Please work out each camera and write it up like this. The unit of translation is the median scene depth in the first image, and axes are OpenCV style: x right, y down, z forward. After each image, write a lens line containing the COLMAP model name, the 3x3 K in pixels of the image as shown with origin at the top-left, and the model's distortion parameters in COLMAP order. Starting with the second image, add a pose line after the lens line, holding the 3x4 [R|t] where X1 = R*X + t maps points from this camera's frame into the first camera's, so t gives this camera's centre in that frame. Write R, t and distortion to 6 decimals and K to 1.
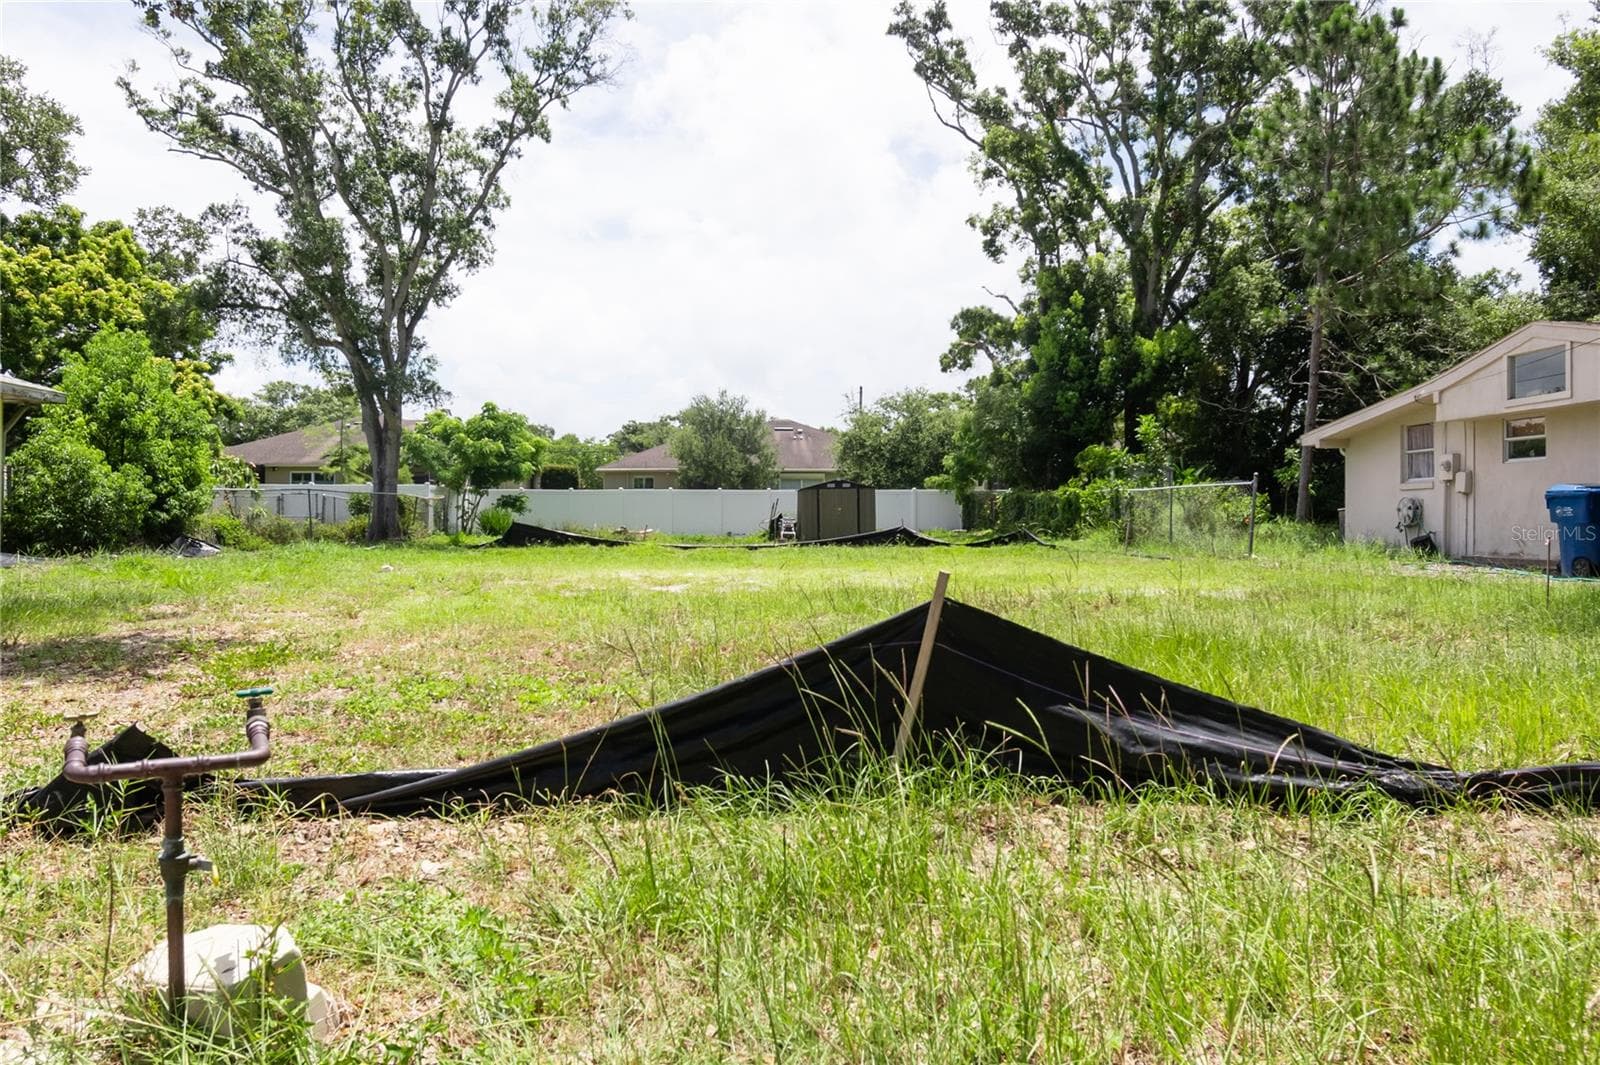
lens RADIAL K [[1148.3, 0, 807.4], [0, 1148.3, 530.3], [0, 0, 1]] dist [-0.004527, -0.002910]
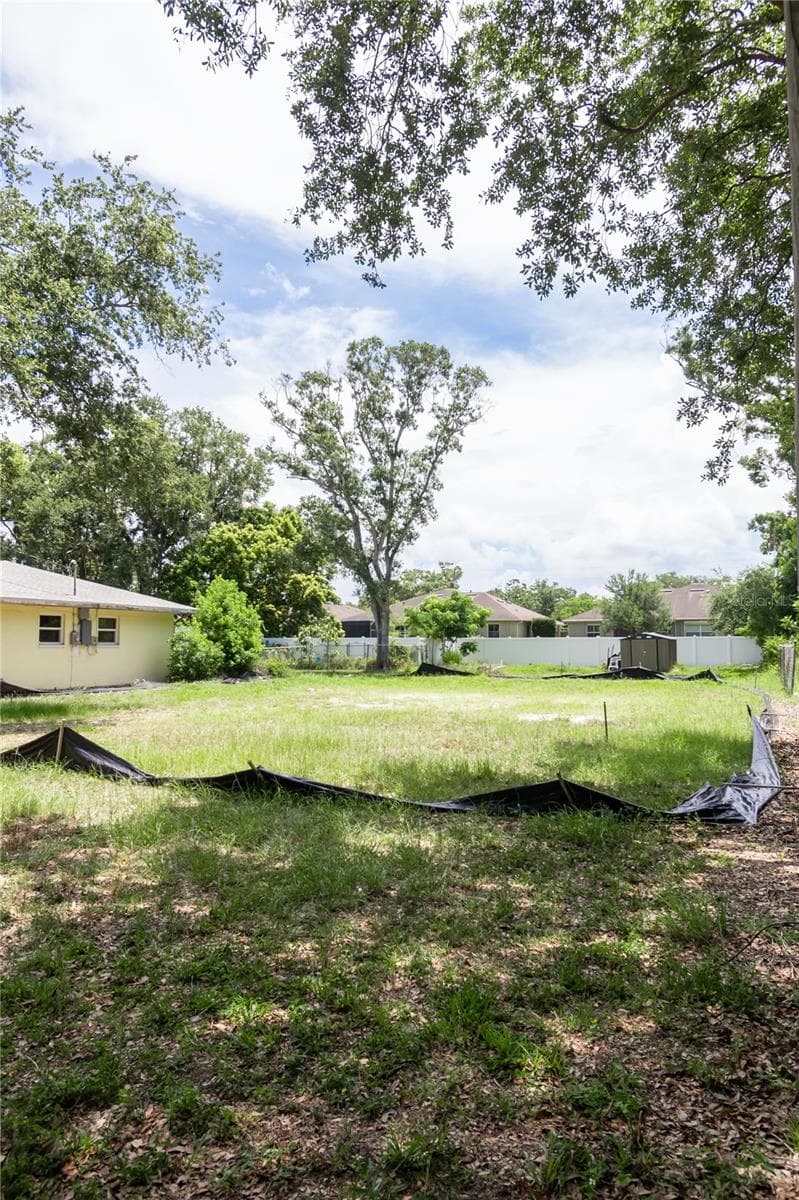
lens RADIAL K [[745.2, 0, 401.6], [0, 745.2, 569.9], [0, 0, 1]] dist [-0.000253, -0.000925]
pose [[0.891252, -0.047105, -0.451055, 0.217129], [-0.003608, 0.993823, -0.110917, -0.018600], [0.453494, 0.100482, 0.885577, -0.078375]]
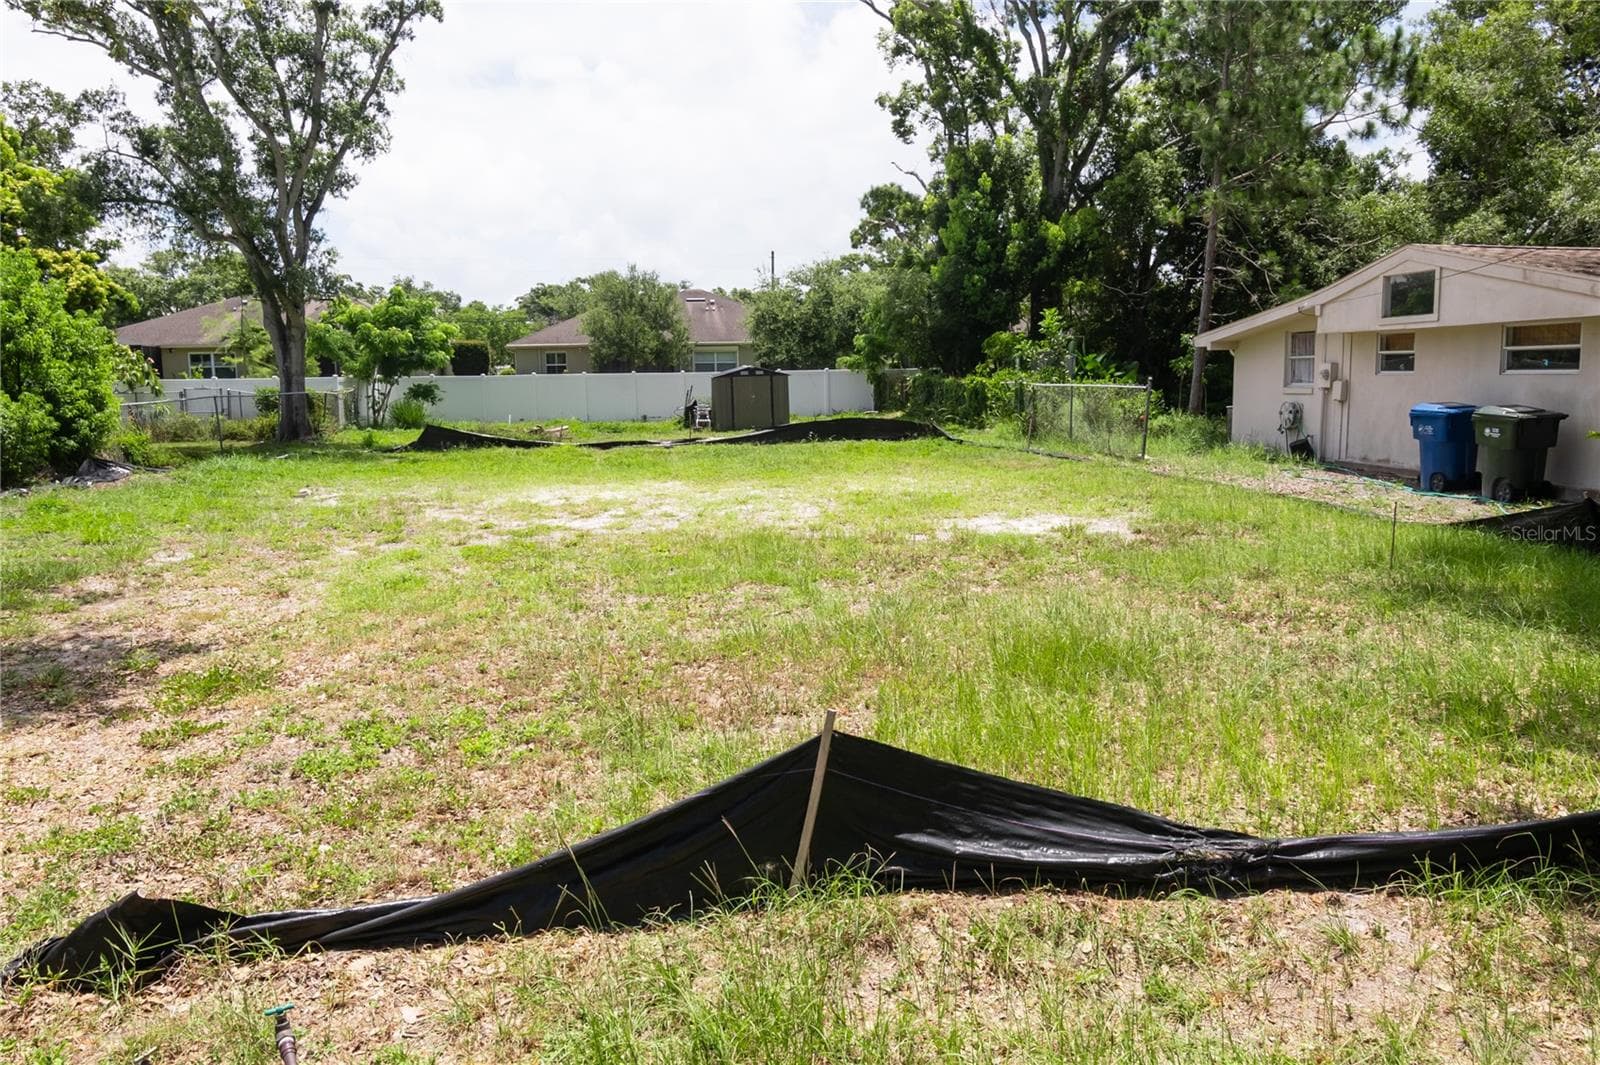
lens RADIAL K [[1133.3, 0, 800.0], [0, 1133.3, 532.5], [0, 0, 1]] dist [-0.000582, -0.010115]
pose [[0.997577, -0.024941, 0.064954, 0.001317], [0.016726, 0.992130, 0.124087, -0.025838], [-0.067537, -0.122700, 0.990143, -0.010665]]
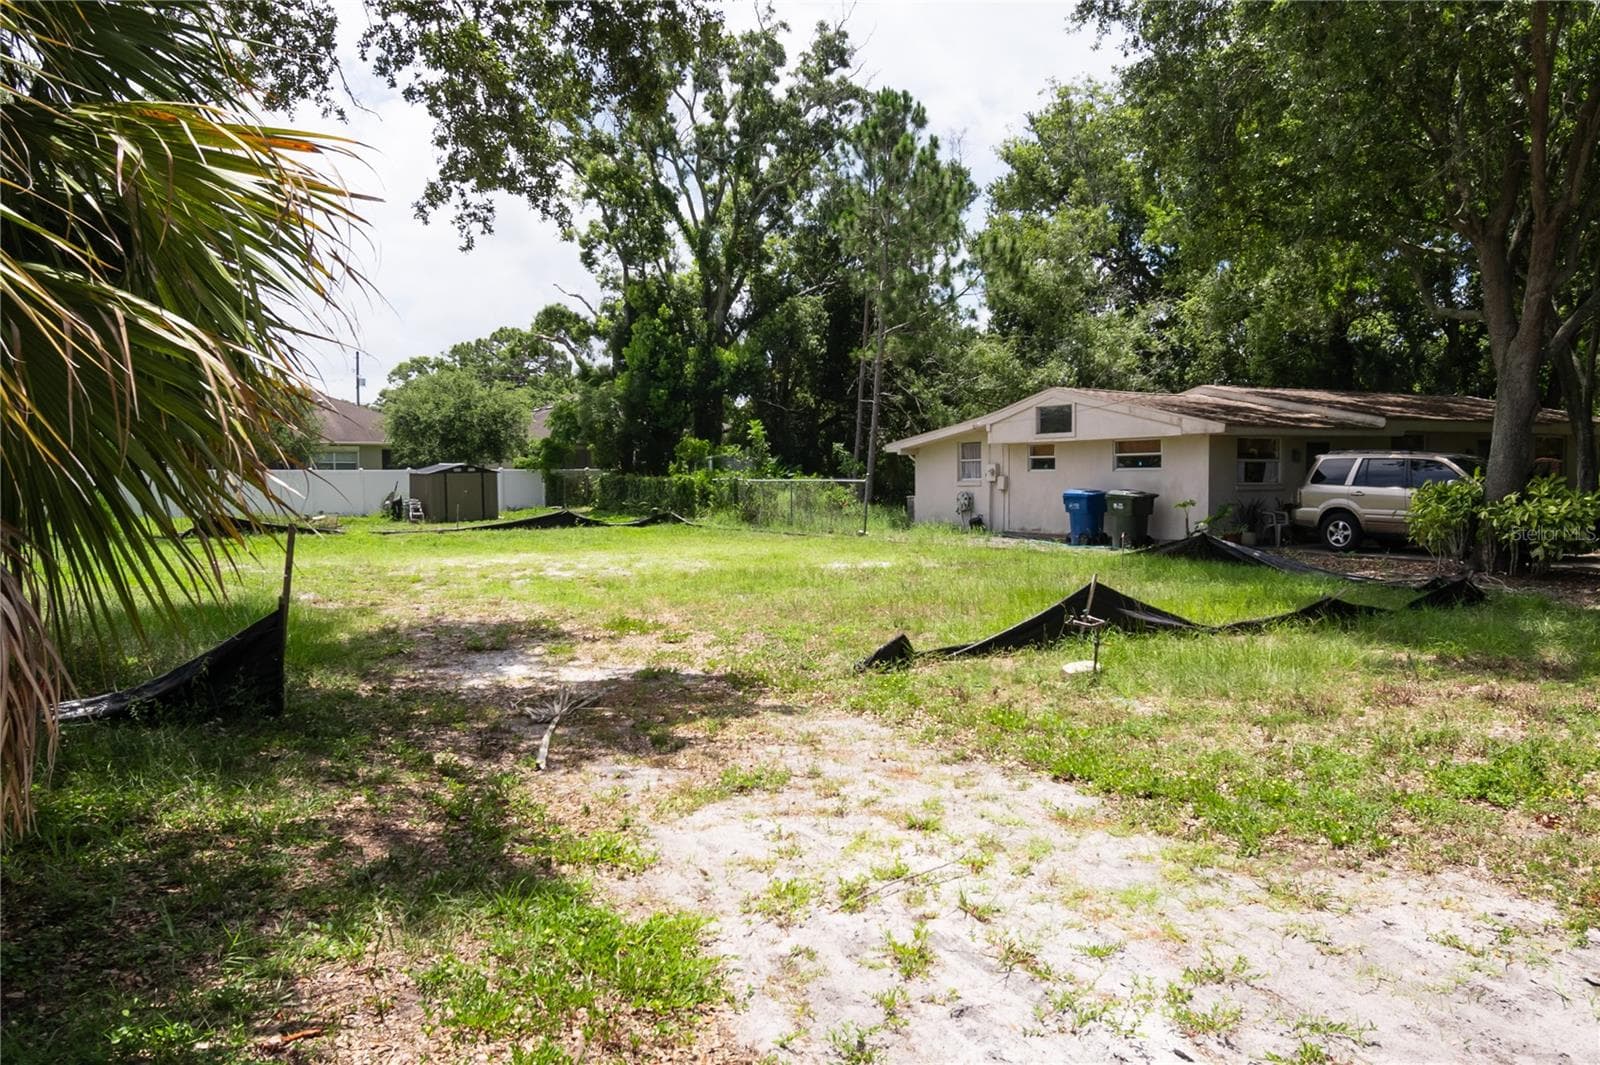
lens RADIAL K [[1133.3, 0, 800.0], [0, 1133.3, 532.5], [0, 0, 1]] dist [-0.000582, -0.010115]
pose [[0.899760, -0.026630, 0.435572, -0.172666], [0.011690, 0.999249, 0.036946, -0.018060], [-0.436229, -0.028150, 0.899395, -0.128567]]
